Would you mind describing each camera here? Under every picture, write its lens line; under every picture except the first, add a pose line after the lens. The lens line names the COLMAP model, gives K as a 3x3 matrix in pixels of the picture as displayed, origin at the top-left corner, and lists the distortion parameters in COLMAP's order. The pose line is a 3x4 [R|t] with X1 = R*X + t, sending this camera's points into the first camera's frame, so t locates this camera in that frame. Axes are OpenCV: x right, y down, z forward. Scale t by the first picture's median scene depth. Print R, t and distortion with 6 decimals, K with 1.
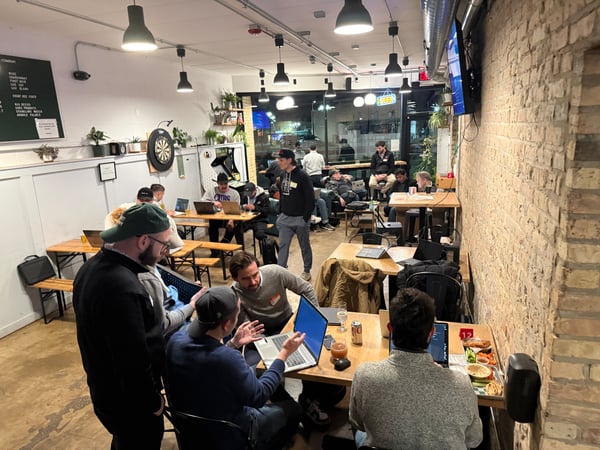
lens RADIAL K [[419.6, 0, 298.8], [0, 419.6, 226.1], [0, 0, 1]] dist [0.066601, -0.087817]
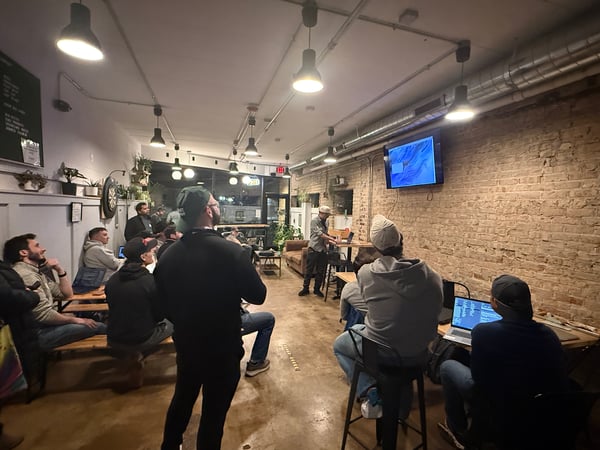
lens RADIAL K [[298.8, 0, 298.2], [0, 298.8, 226.9], [0, 0, 1]] dist [0.003816, -0.000774]
pose [[0.829897, 0.039553, 0.556512, -0.418917], [0.057857, 0.986005, -0.156357, 0.030907], [-0.554908, 0.161958, 0.815994, 0.222919]]
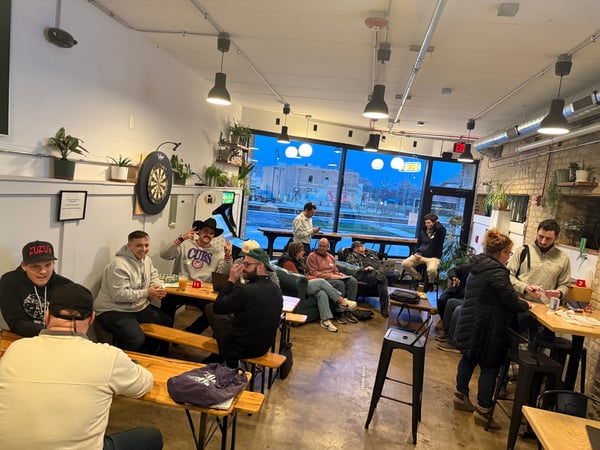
lens RADIAL K [[419.6, 0, 297.0], [0, 419.6, 228.0], [0, 0, 1]] dist [0.066601, -0.087817]
pose [[0.979575, 0.142796, 0.141568, -0.231801], [-0.123632, 0.982962, -0.136016, -0.058700], [-0.158579, 0.115735, 0.980540, 0.393541]]
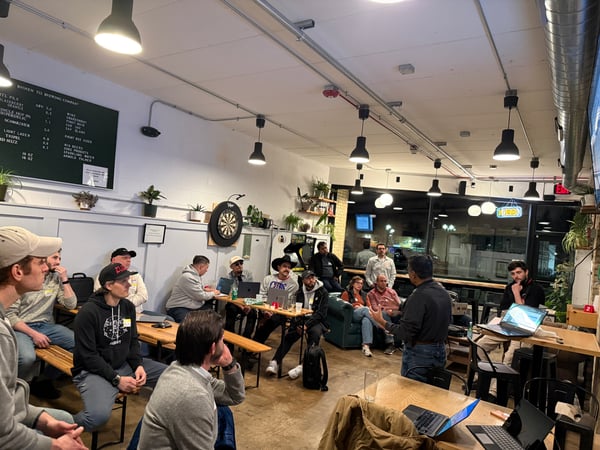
lens RADIAL K [[419.6, 0, 298.6], [0, 419.6, 230.2], [0, 0, 1]] dist [0.066601, -0.087817]
pose [[0.950488, 0.131437, -0.281595, 0.096786], [-0.196301, 0.956418, -0.216172, -0.001670], [0.240910, 0.260746, 0.934866, 0.233845]]
